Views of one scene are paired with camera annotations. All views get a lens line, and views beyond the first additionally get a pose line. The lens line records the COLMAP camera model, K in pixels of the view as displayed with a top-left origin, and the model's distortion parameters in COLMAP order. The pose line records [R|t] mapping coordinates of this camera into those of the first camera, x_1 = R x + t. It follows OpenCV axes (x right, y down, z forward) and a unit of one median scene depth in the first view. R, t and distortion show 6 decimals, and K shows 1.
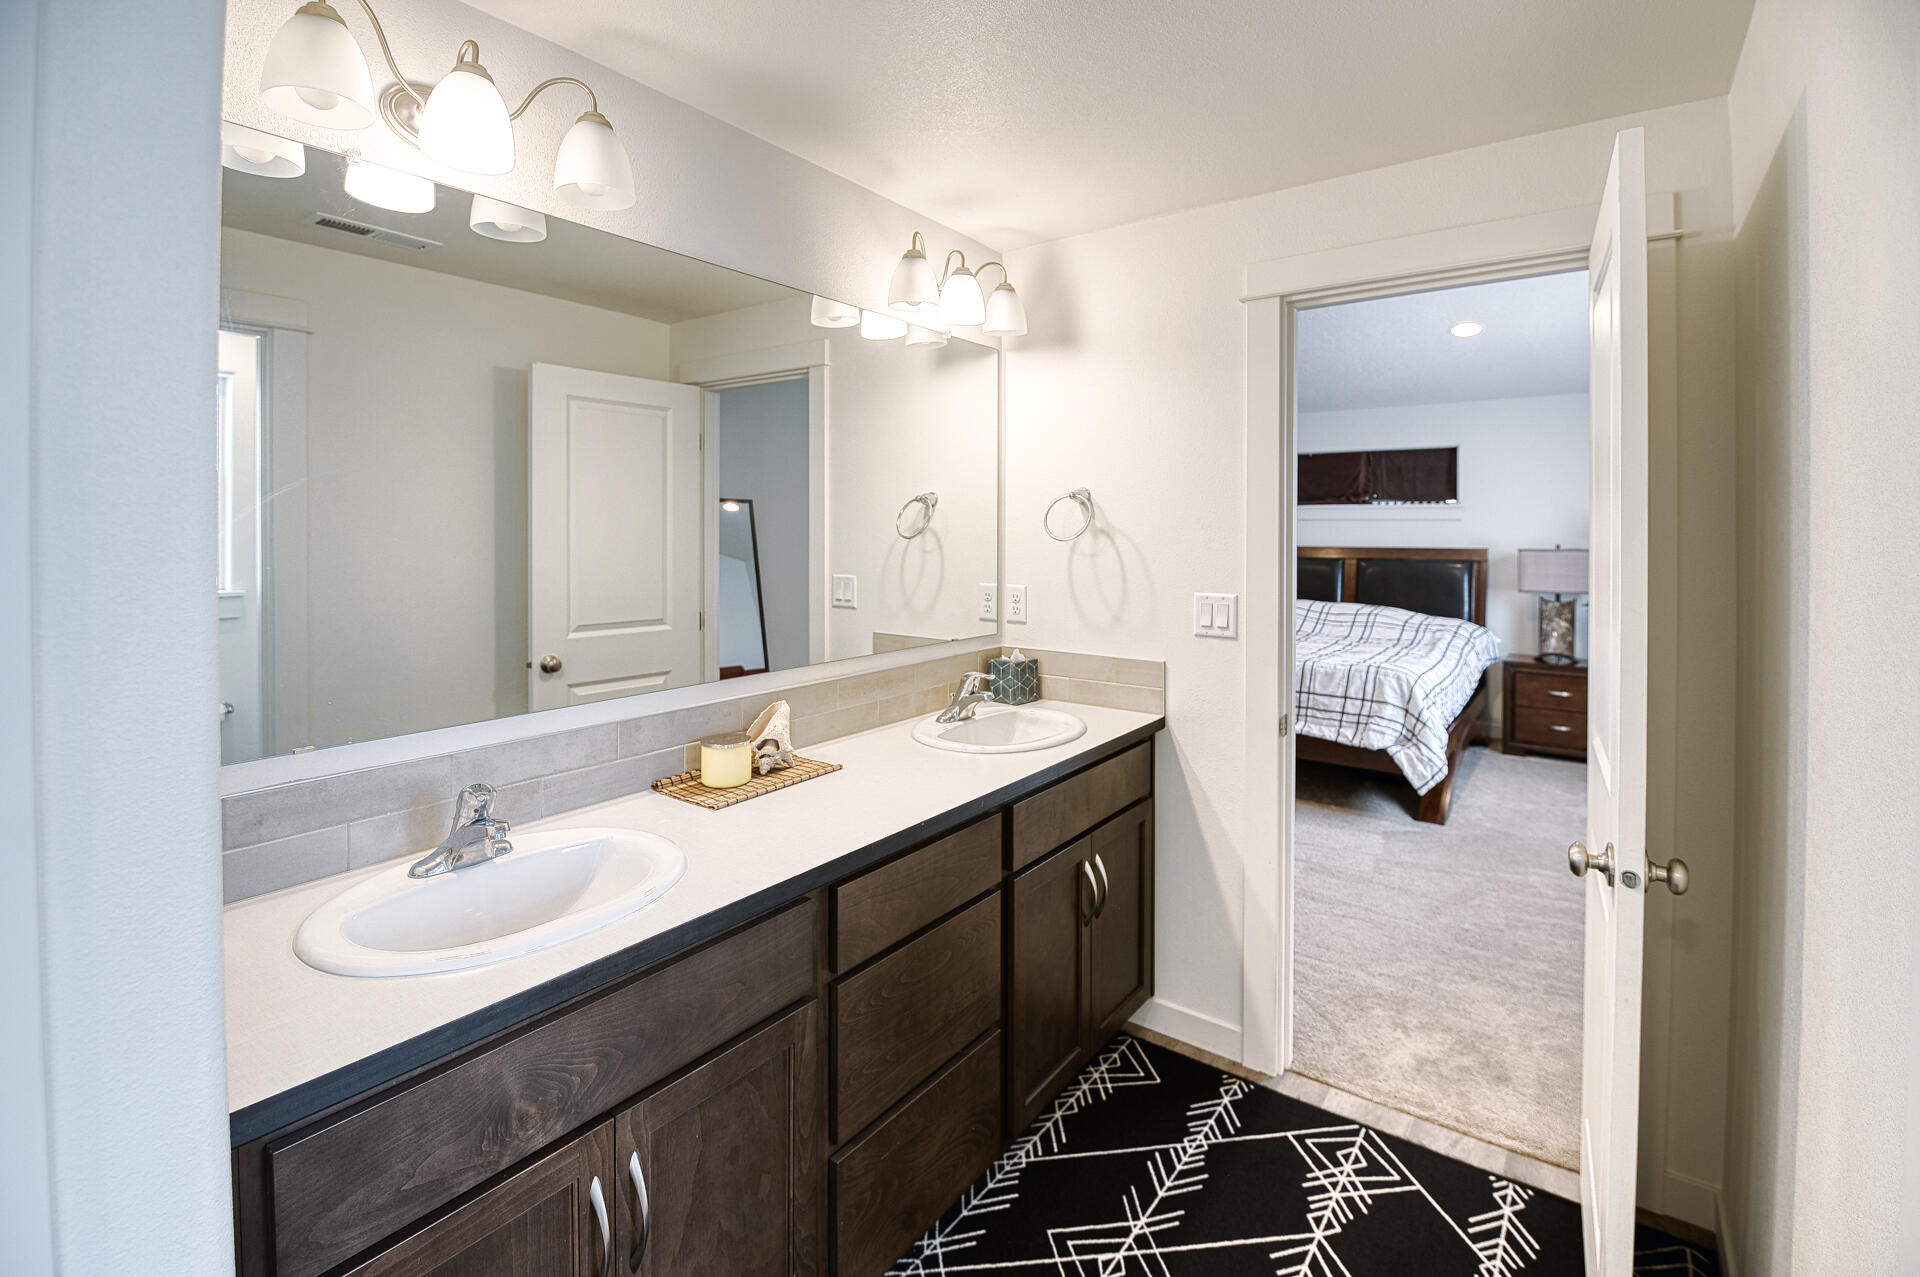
lens RADIAL K [[858.3, 0, 967.3], [0, 858.3, 527.2], [0, 0, 1]] dist [-0.005677, -0.008573]
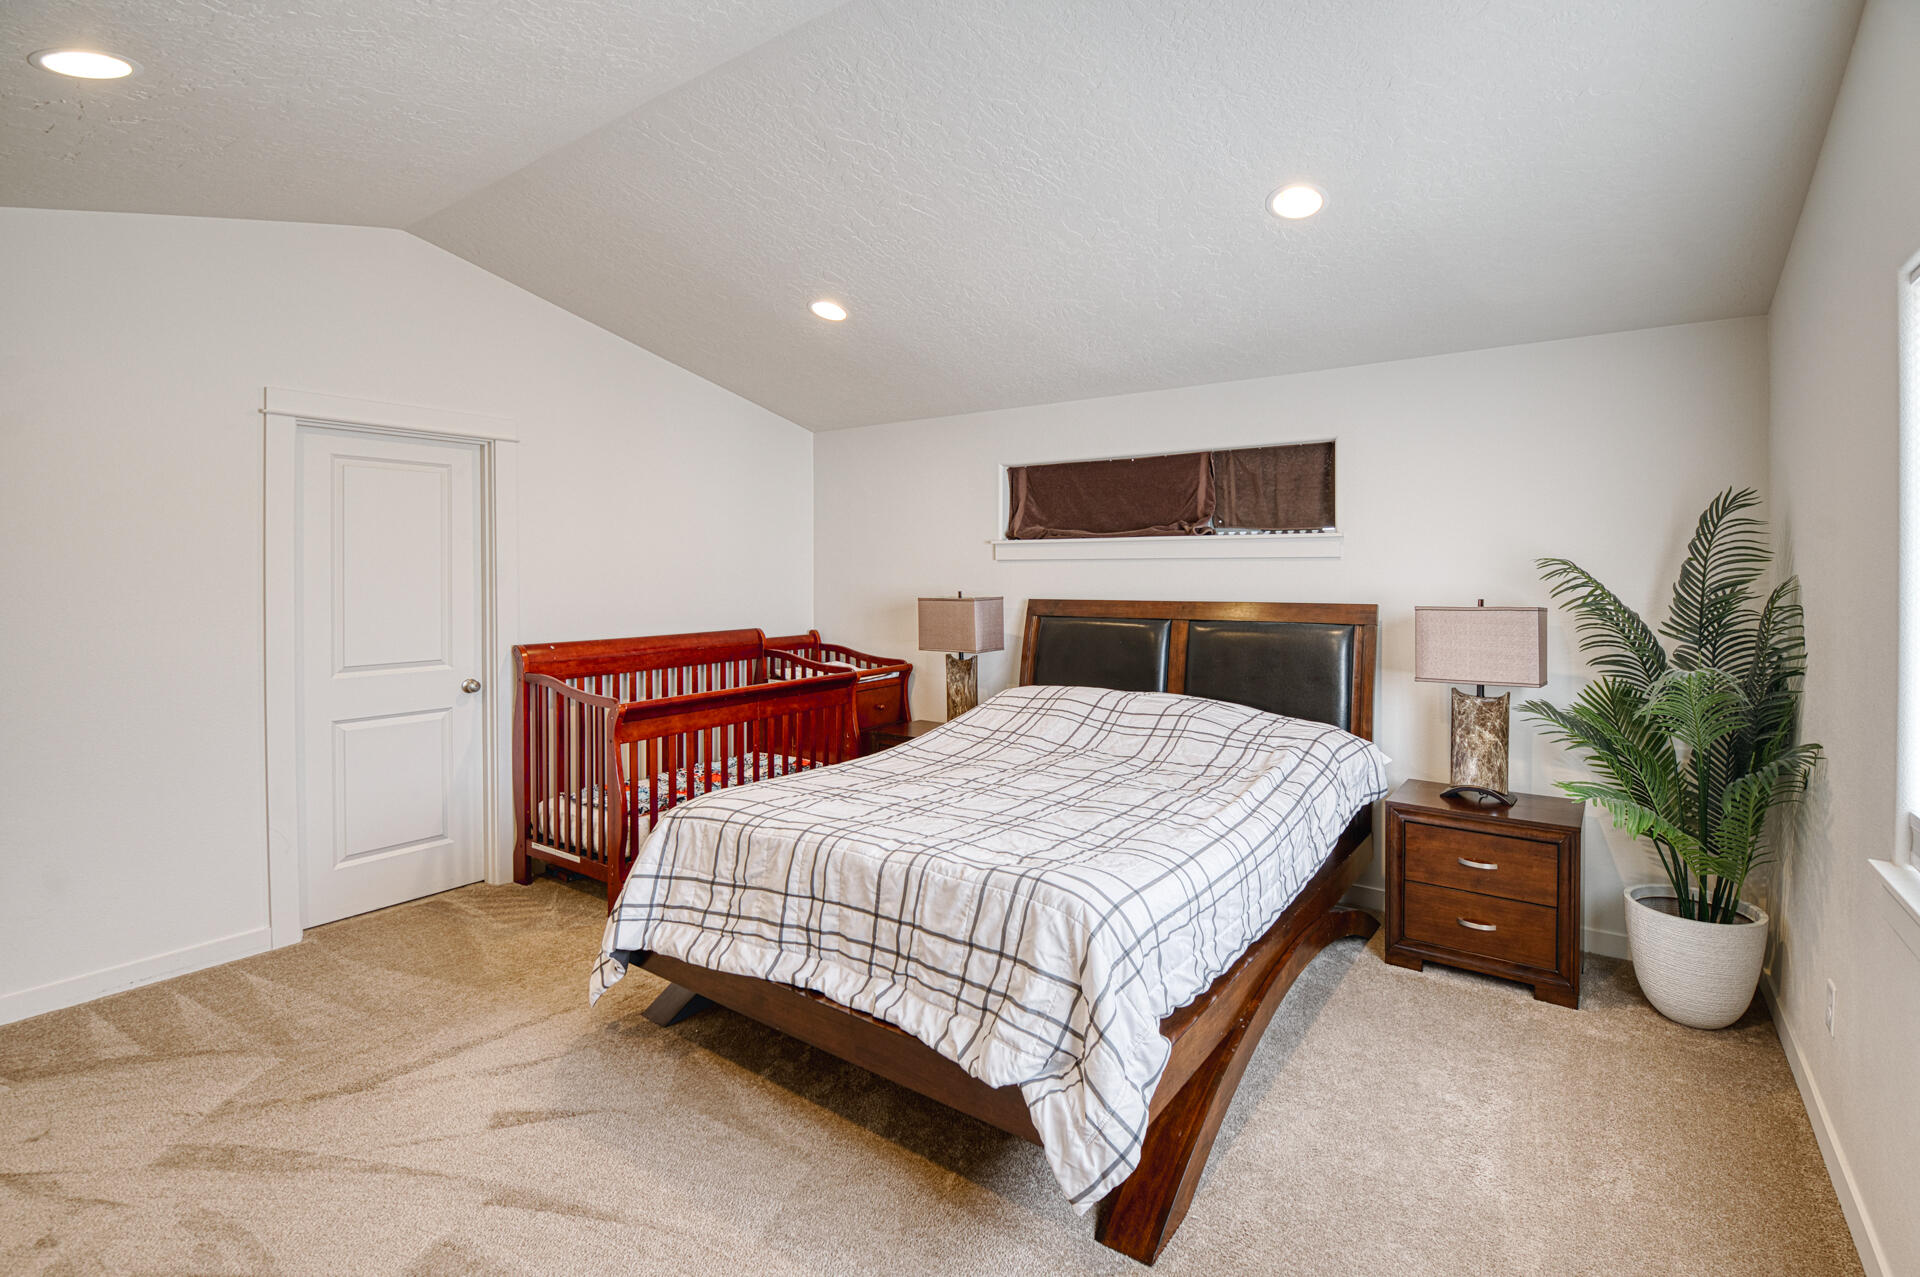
lens RADIAL K [[858.3, 0, 1021.4], [0, 858.3, 594.0], [0, 0, 1]] dist [-0.005677, -0.008573]
pose [[0.999096, -0.006961, 0.041945, 0.355954], [0.006073, 0.999755, 0.021282, 0.002955], [-0.042083, -0.021008, 0.998893, 0.434586]]
